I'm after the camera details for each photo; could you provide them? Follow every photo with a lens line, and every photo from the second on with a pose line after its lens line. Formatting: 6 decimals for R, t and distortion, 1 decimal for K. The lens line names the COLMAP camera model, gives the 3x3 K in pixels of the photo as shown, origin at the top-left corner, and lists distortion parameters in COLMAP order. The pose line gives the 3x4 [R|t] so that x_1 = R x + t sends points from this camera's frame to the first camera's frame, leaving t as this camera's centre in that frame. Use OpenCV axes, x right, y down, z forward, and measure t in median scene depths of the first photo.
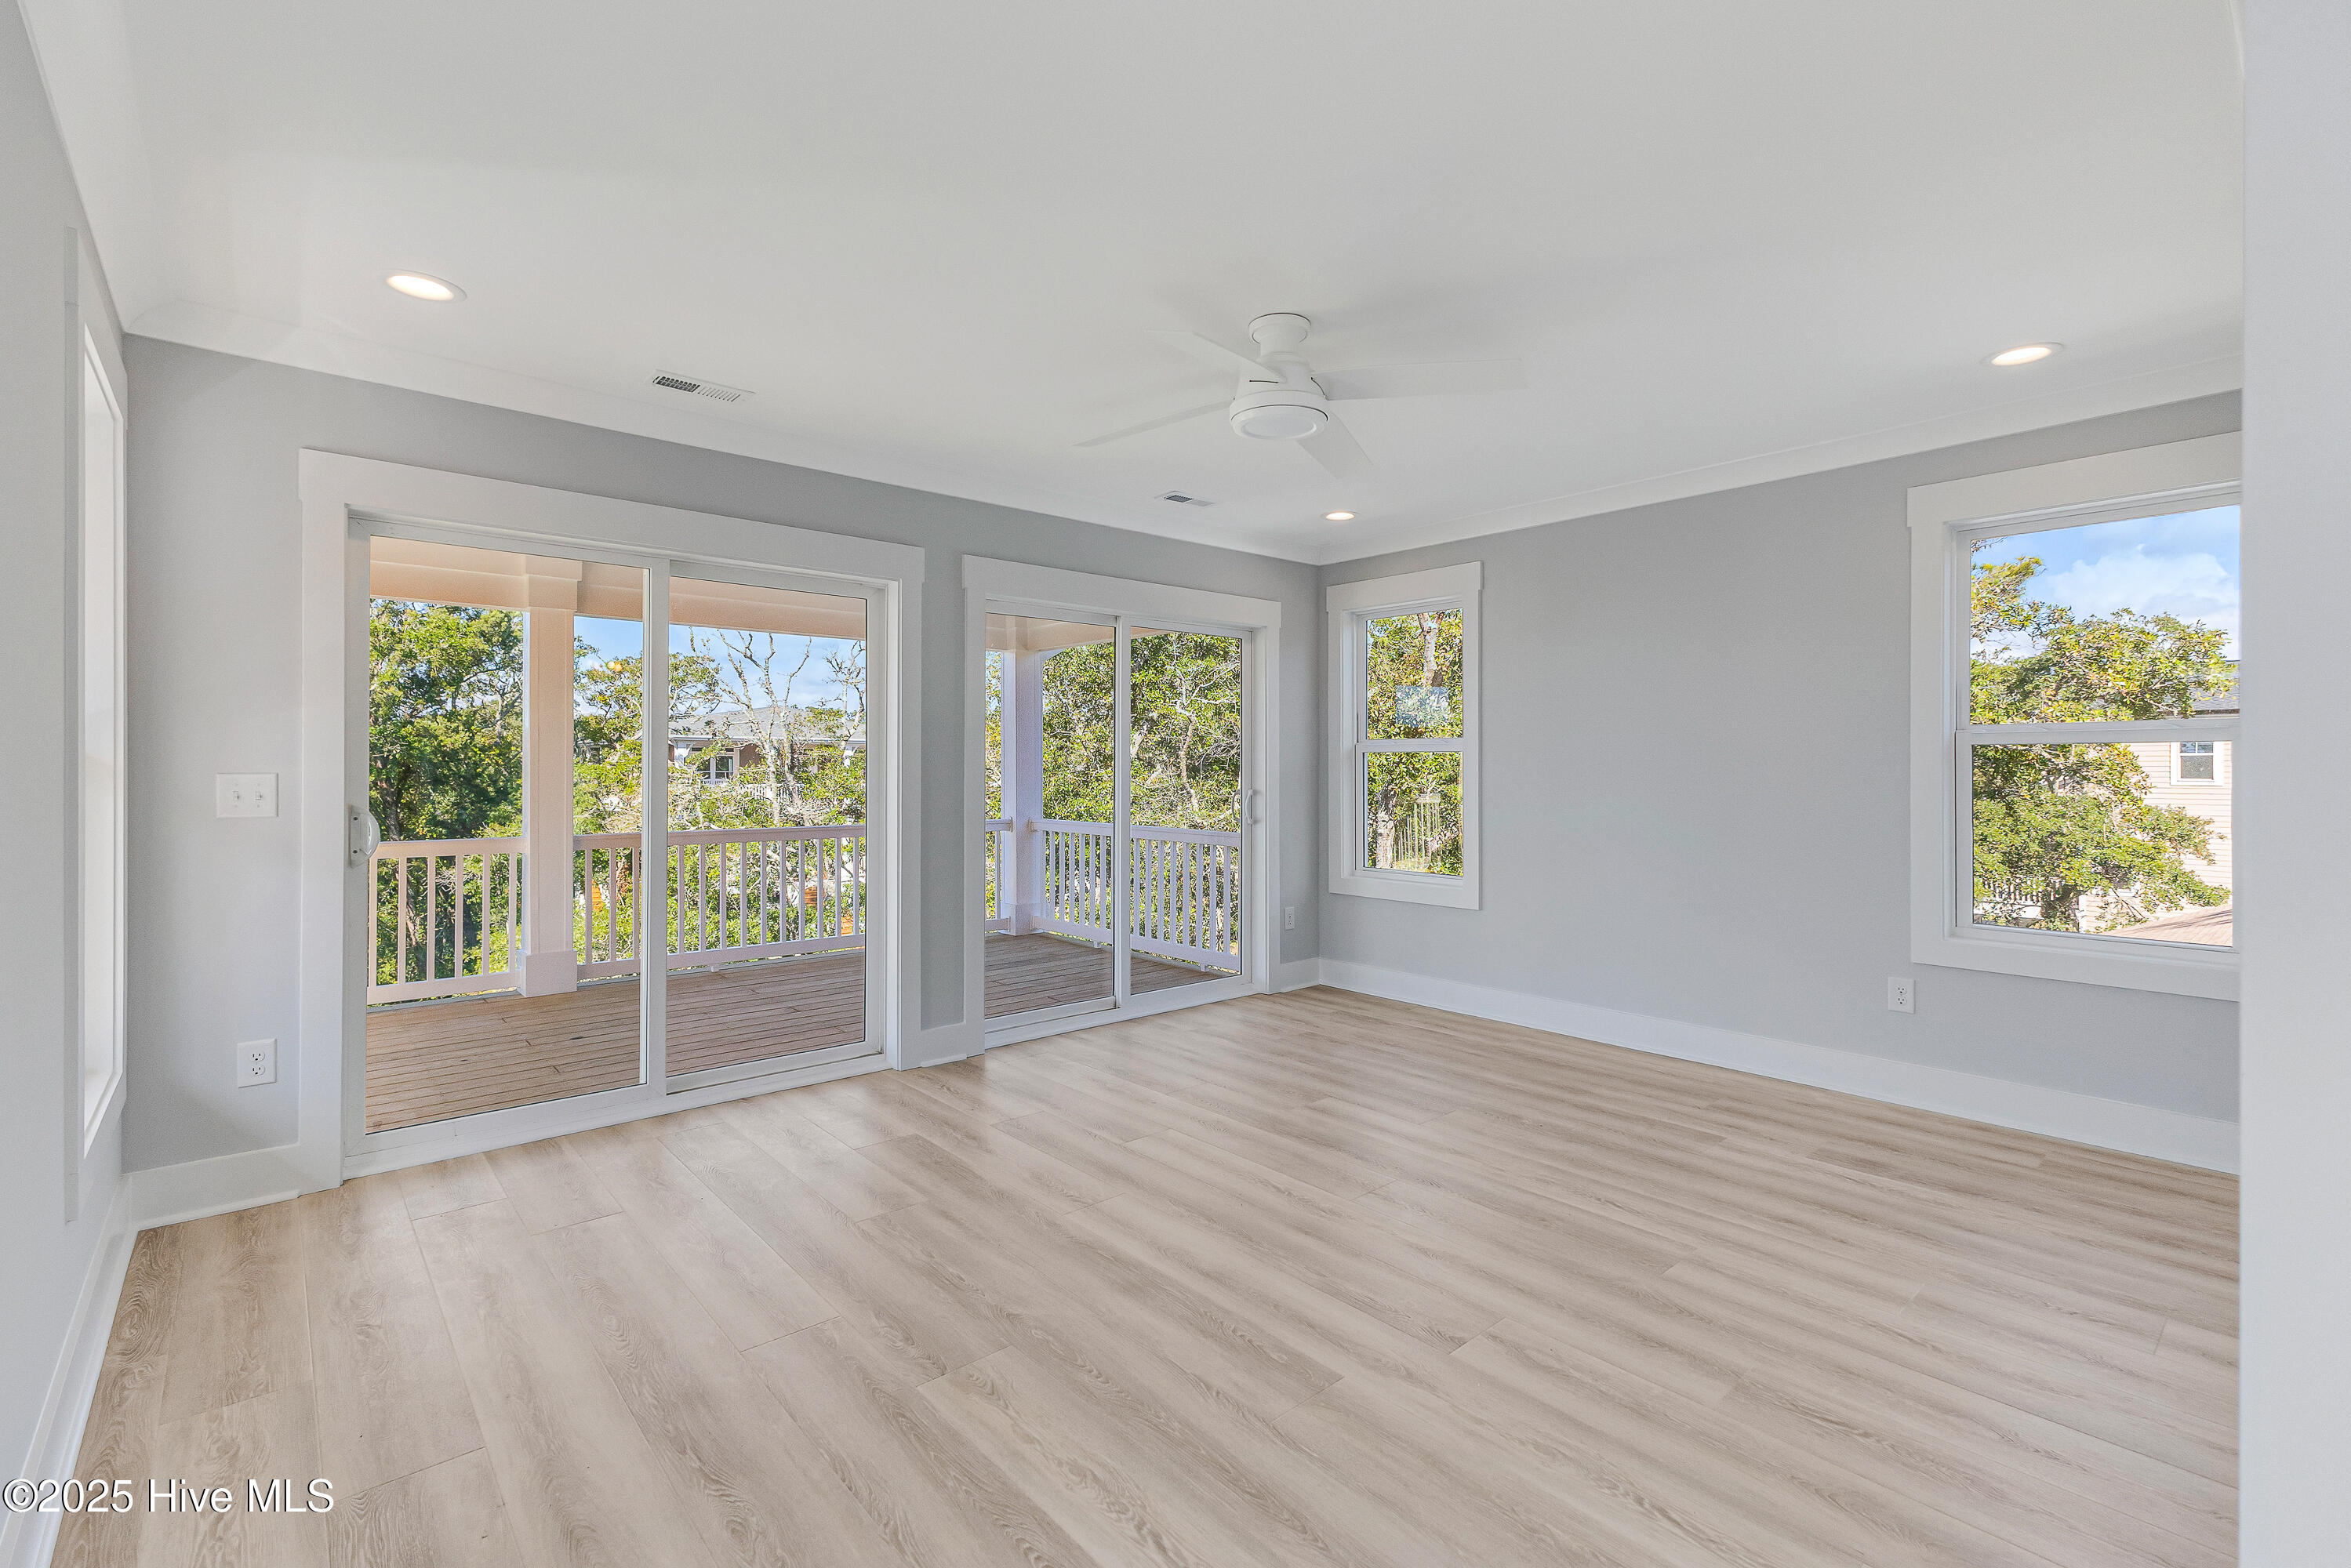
lens RADIAL K [[1039.6, 0, 1185.8], [0, 1039.6, 775.8], [0, 0, 1]] dist [0.006100, 0.000775]
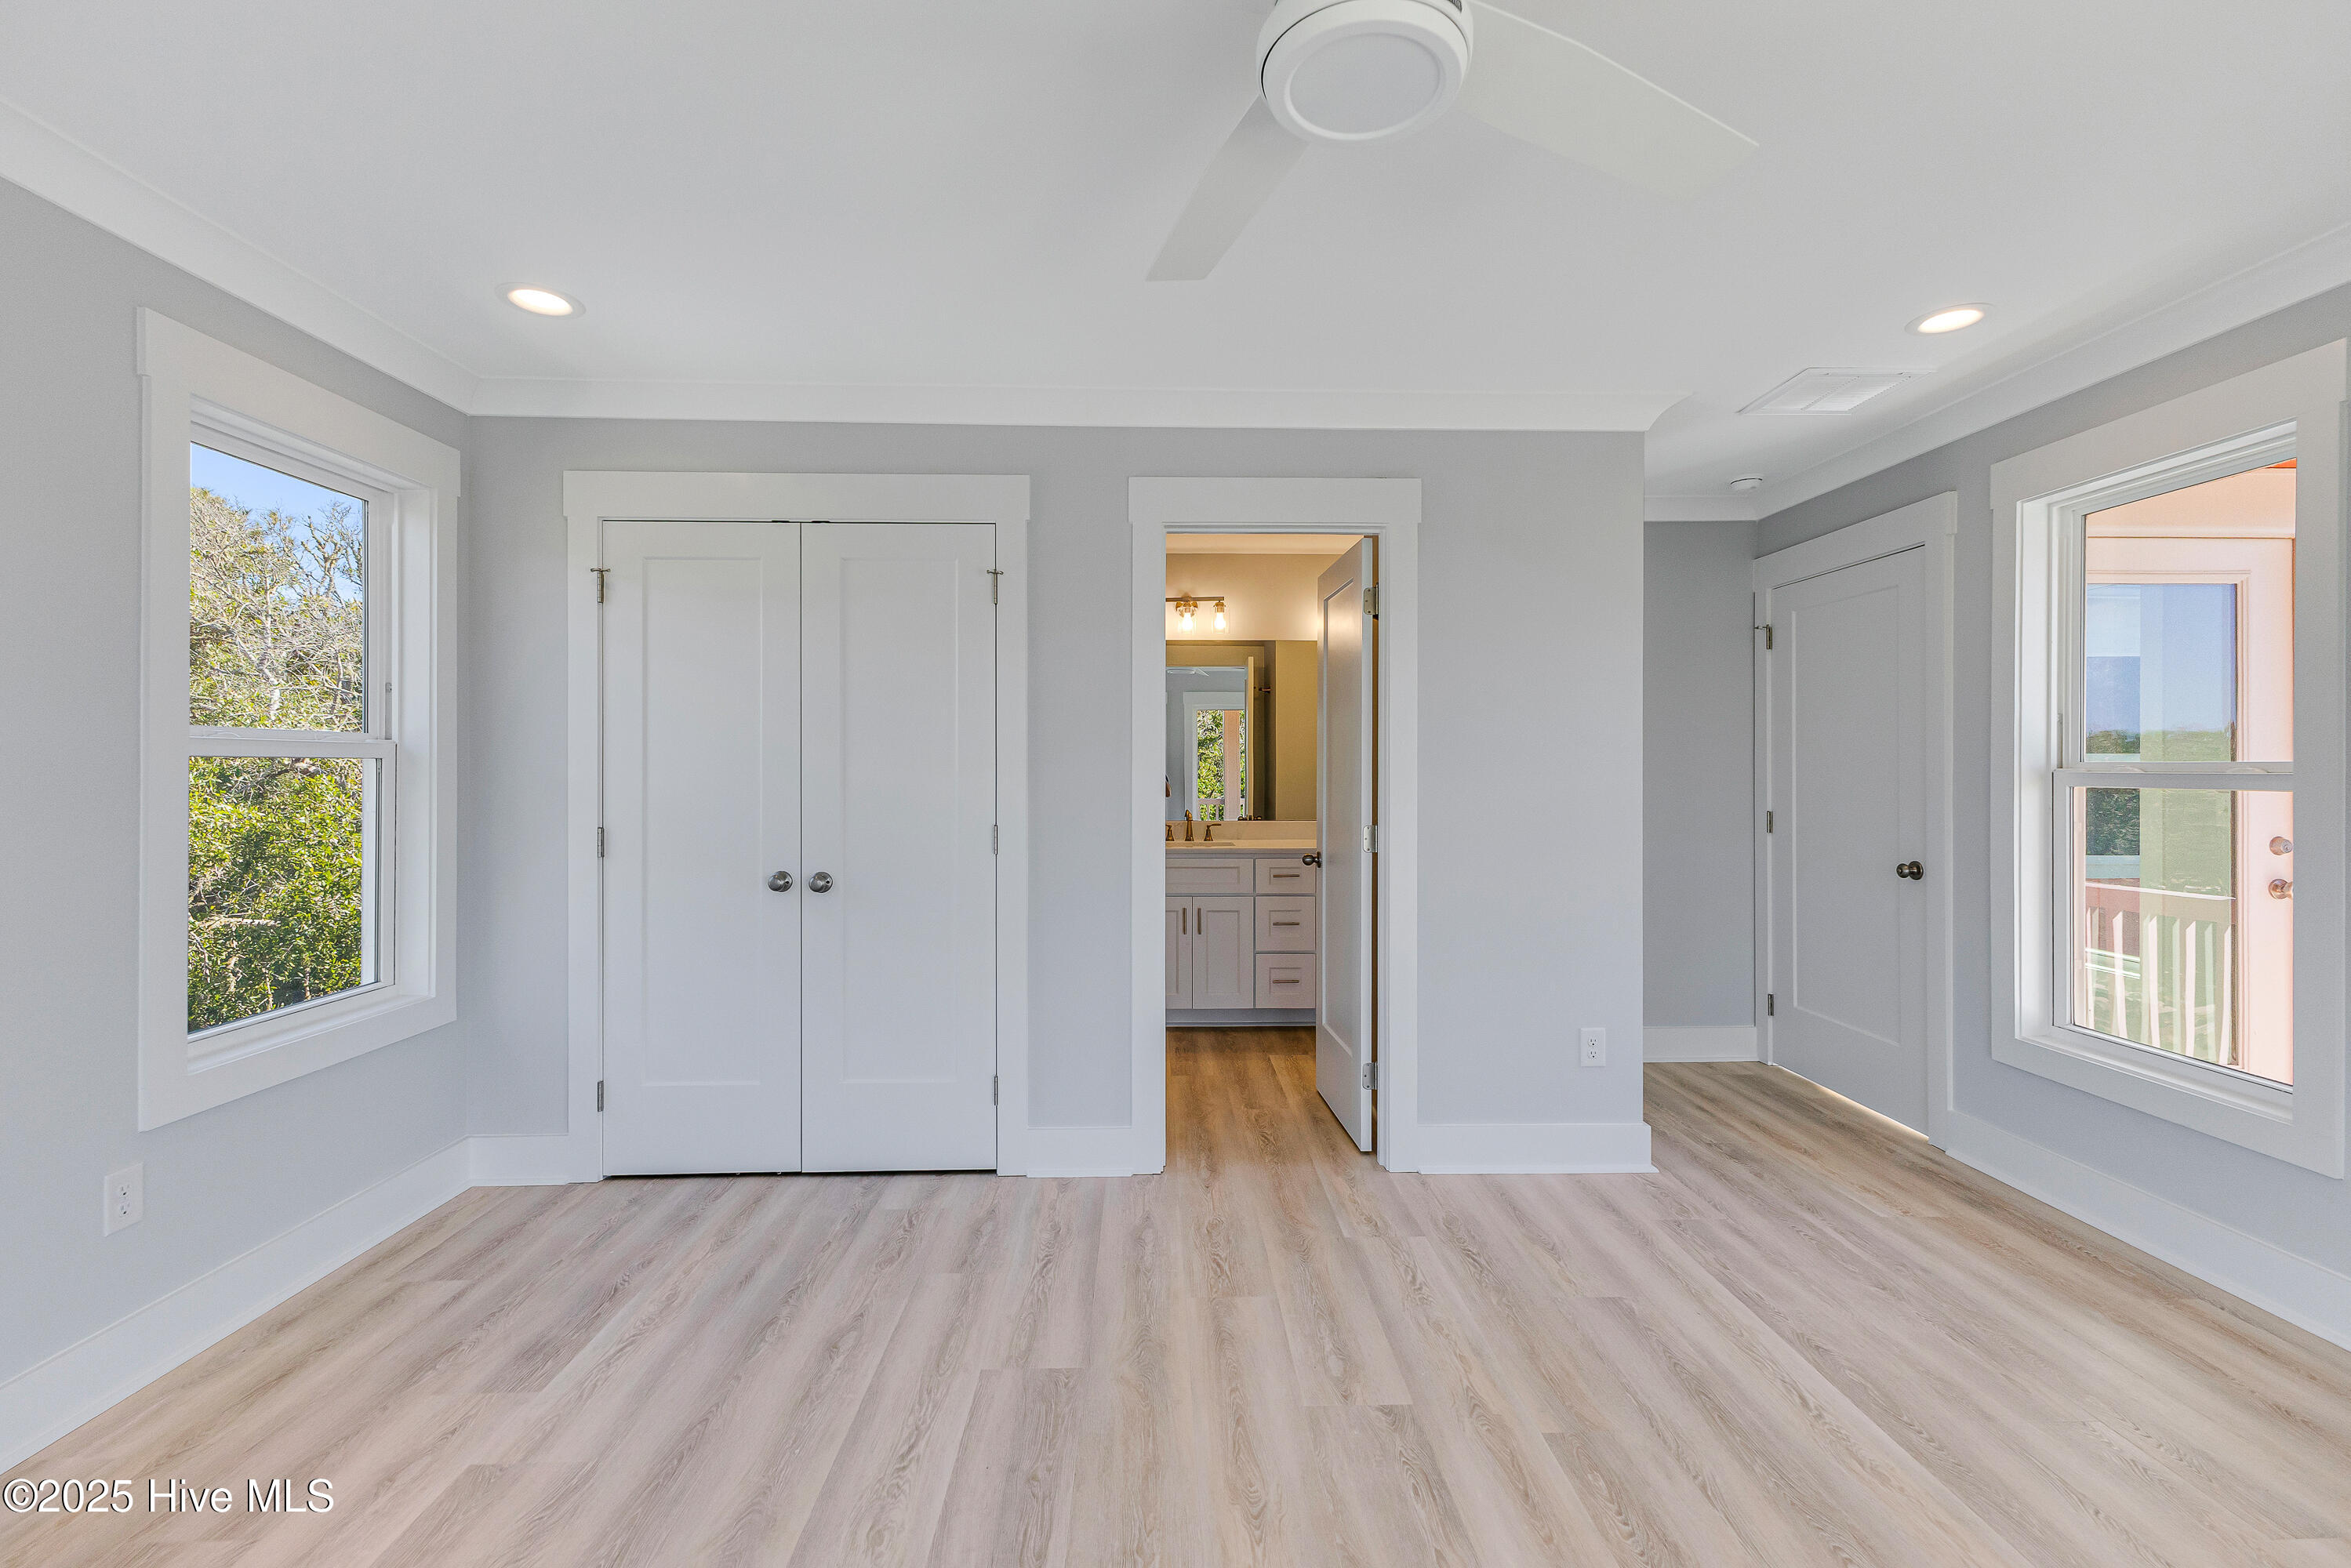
lens RADIAL K [[1039.6, 0, 1180.7], [0, 1039.6, 764.1], [0, 0, 1]] dist [0.006100, 0.000775]
pose [[-0.763204, 0.004091, 0.646145, -0.158192], [0.008760, 0.999954, 0.004016, -0.030348], [-0.646099, 0.008725, -0.763204, 1.428262]]
